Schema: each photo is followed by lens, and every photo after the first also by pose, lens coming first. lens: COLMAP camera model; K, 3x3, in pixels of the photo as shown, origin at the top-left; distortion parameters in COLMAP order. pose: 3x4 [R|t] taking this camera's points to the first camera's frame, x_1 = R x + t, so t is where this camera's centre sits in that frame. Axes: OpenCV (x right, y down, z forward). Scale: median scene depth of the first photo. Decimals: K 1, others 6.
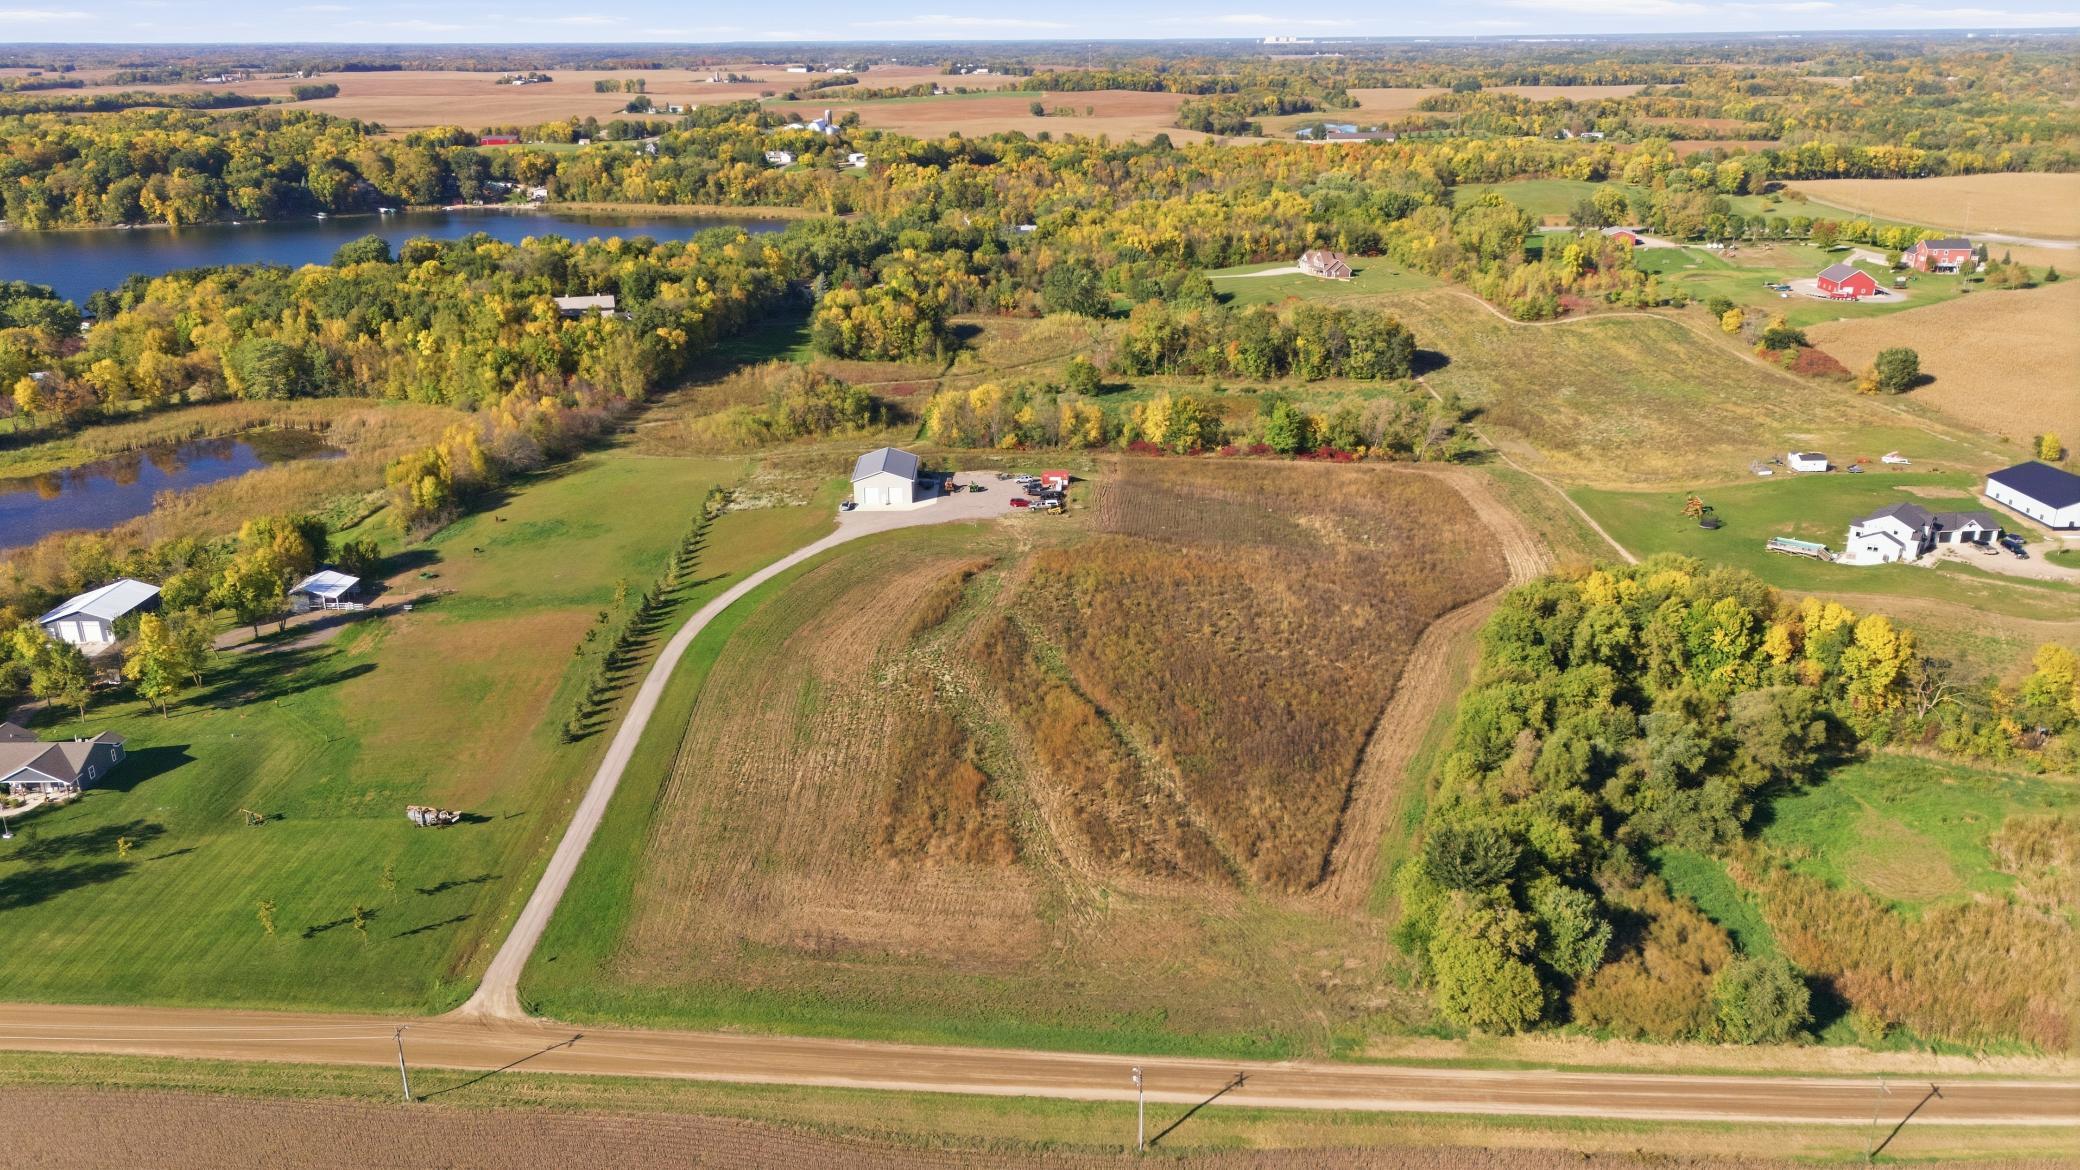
lens RADIAL K [[1525.2, 0, 1035.1], [0, 1525.2, 584.2], [0, 0, 1]] dist [0.070989, -0.061560]
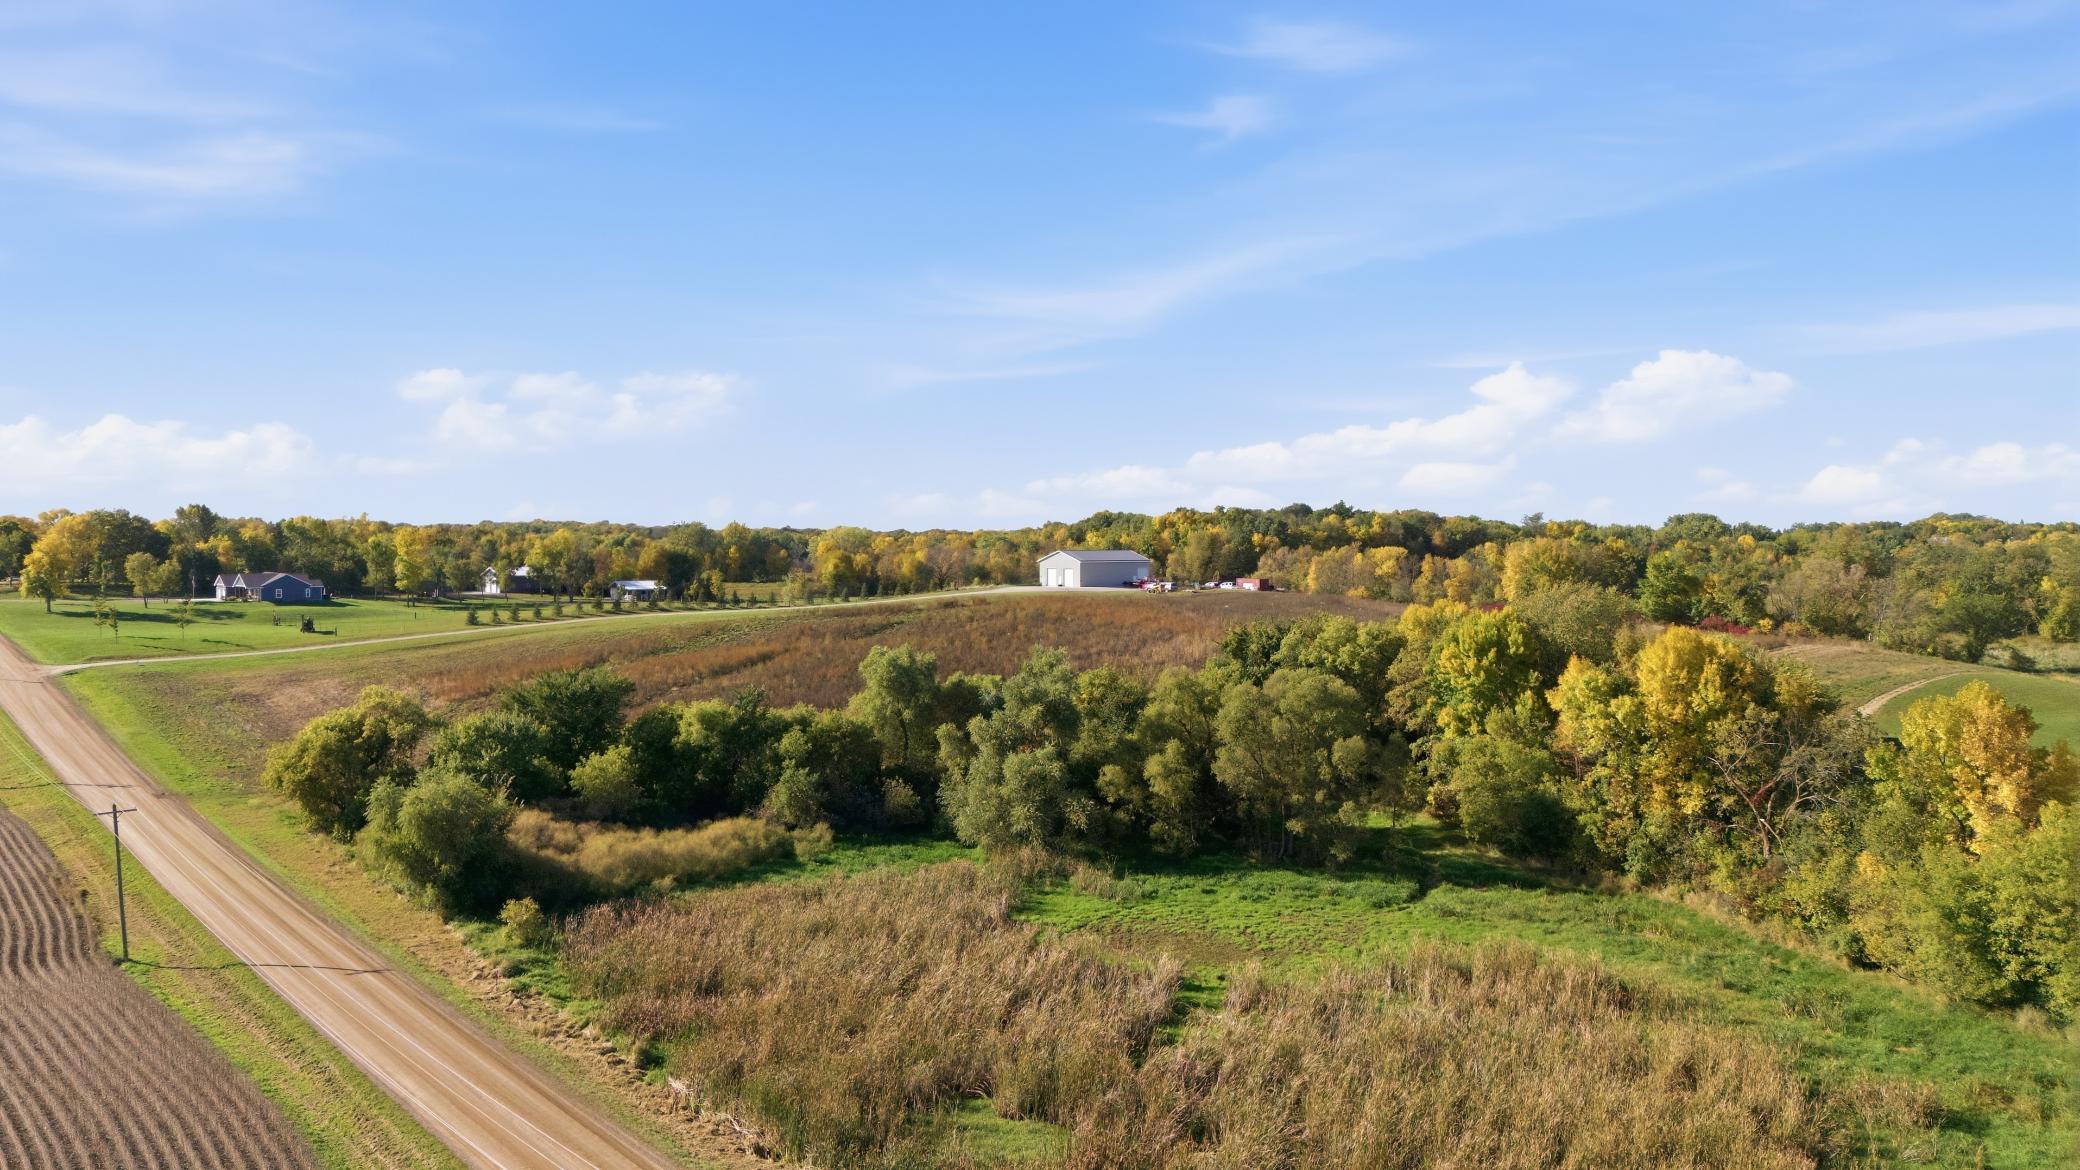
lens RADIAL K [[1525.2, 0, 1035.1], [0, 1525.2, 584.2], [0, 0, 1]] dist [0.070989, -0.061560]
pose [[0.639651, 0.036572, -0.767795, 0.441751], [-0.269340, 0.946204, -0.179317, 0.085741], [0.719932, 0.321498, 0.615090, 0.295225]]
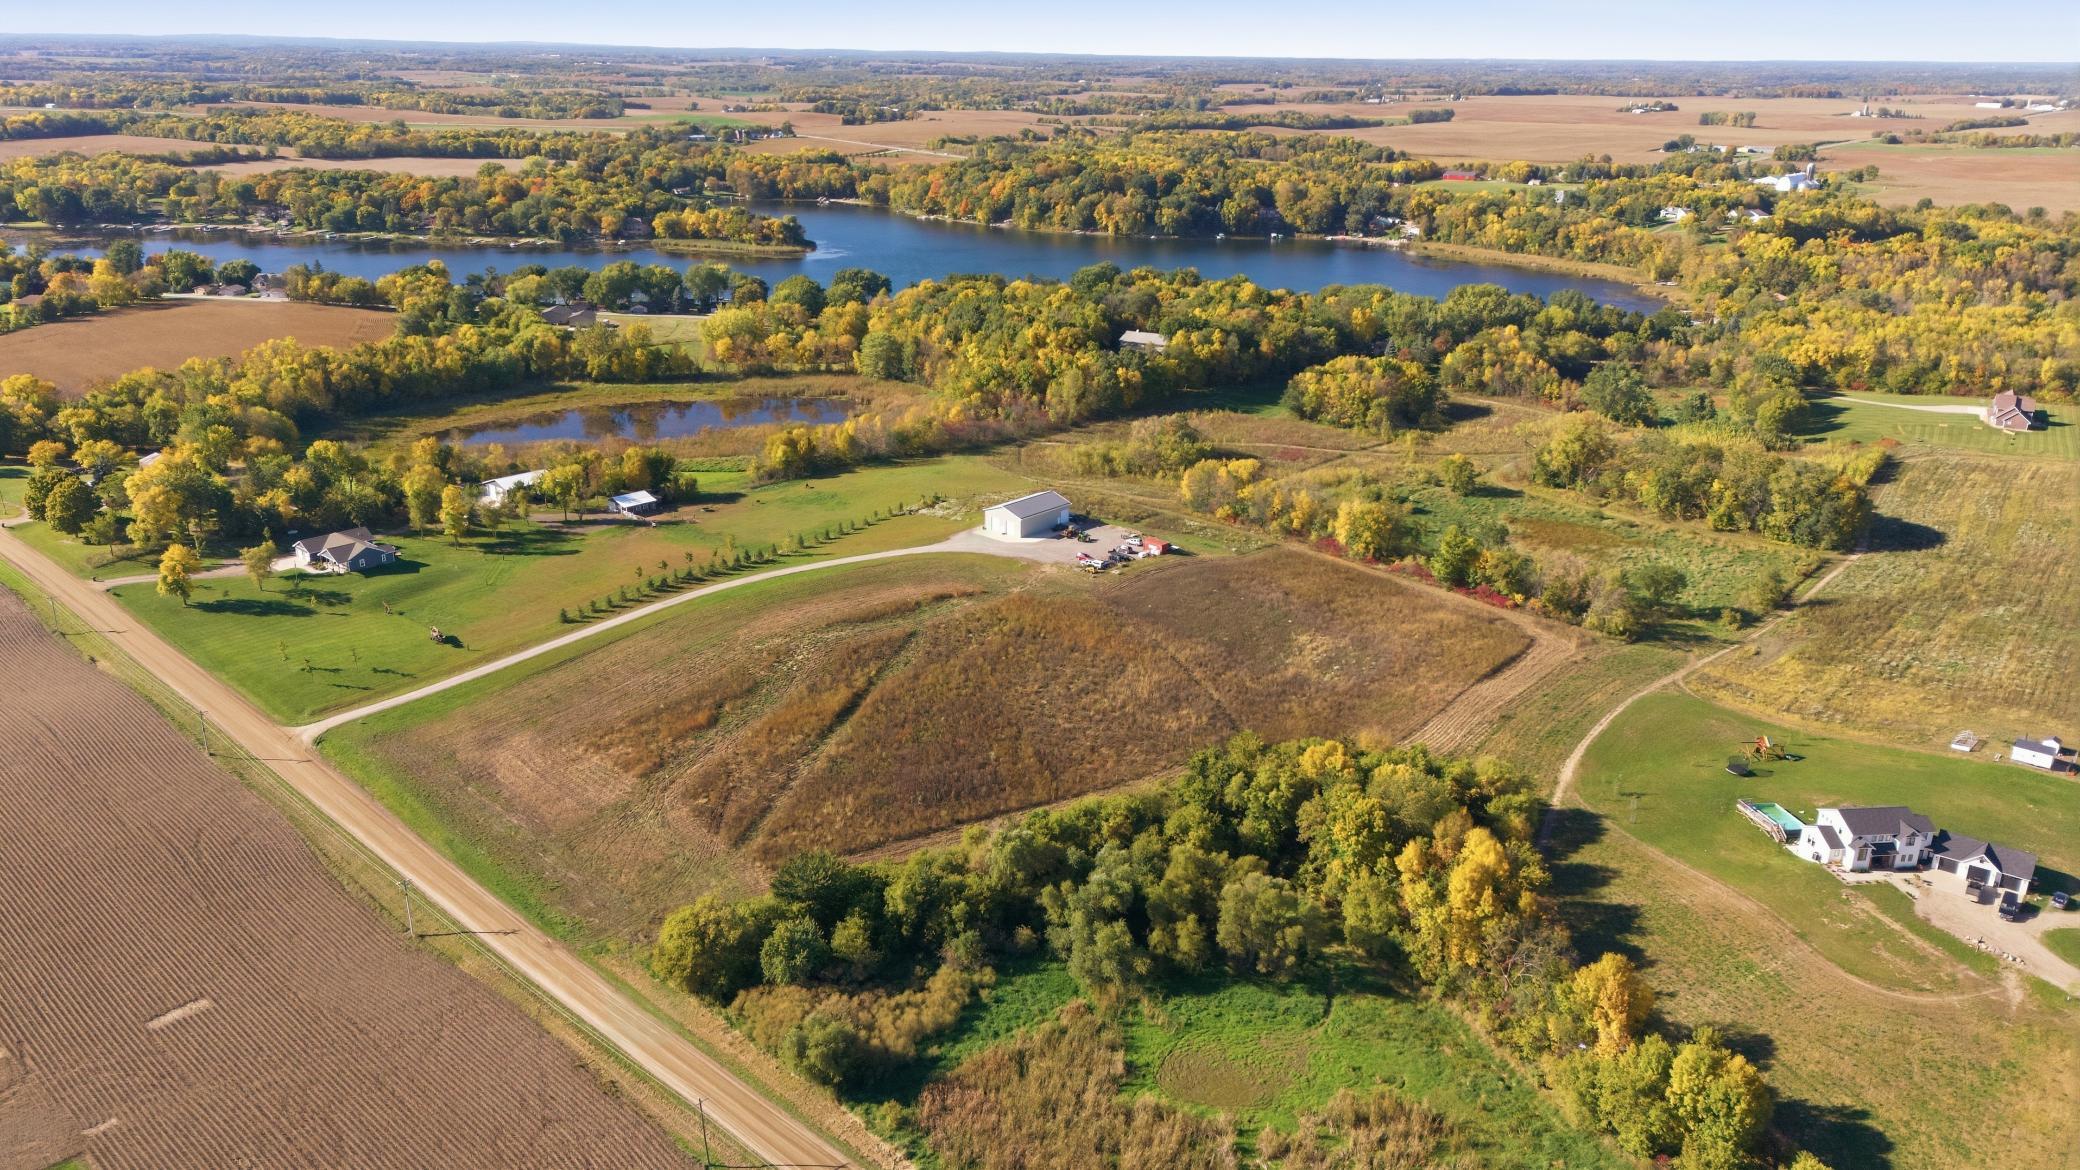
lens RADIAL K [[1525.2, 0, 1035.1], [0, 1525.2, 584.2], [0, 0, 1]] dist [0.070989, -0.061560]
pose [[0.744537, 0.237118, -0.624050, 0.489383], [-0.242960, 0.966933, 0.077533, -0.081541], [0.621799, 0.093893, 0.777528, 0.060918]]
